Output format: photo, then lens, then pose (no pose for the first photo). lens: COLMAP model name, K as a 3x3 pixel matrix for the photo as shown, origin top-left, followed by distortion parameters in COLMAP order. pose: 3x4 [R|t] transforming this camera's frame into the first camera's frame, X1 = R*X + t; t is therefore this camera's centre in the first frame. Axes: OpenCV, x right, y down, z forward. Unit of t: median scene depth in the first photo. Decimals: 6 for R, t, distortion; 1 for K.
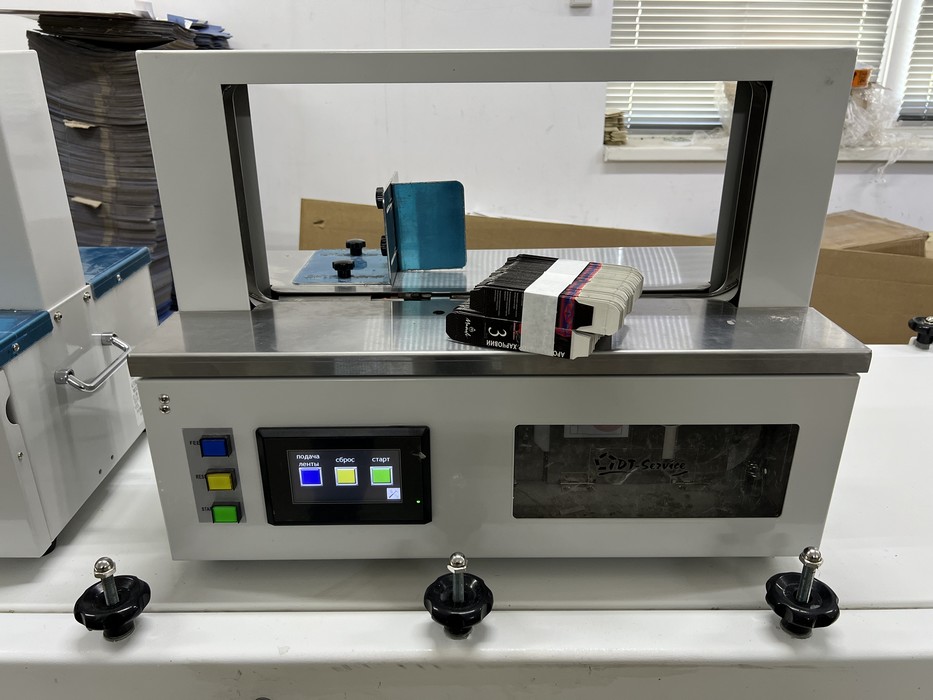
lens RADIAL K [[710.0, 0, 467.2], [0, 710.0, 345.8], [0, 0, 1]] dist [-0.000298, -0.001160]
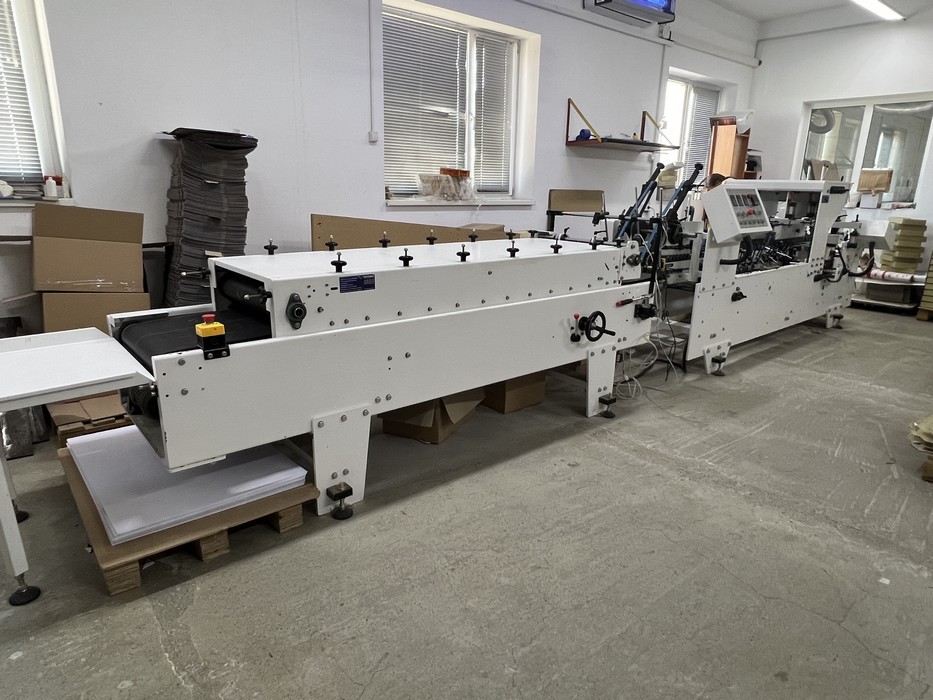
lens RADIAL K [[577.0, 0, 466.9], [0, 577.0, 351.4], [0, 0, 1]] dist [-0.000012, 0.000080]
pose [[0.776705, -0.165224, 0.607808, -0.962656], [0.227637, 0.973391, -0.026291, 0.363435], [-0.587291, 0.158780, 0.793649, -0.674602]]
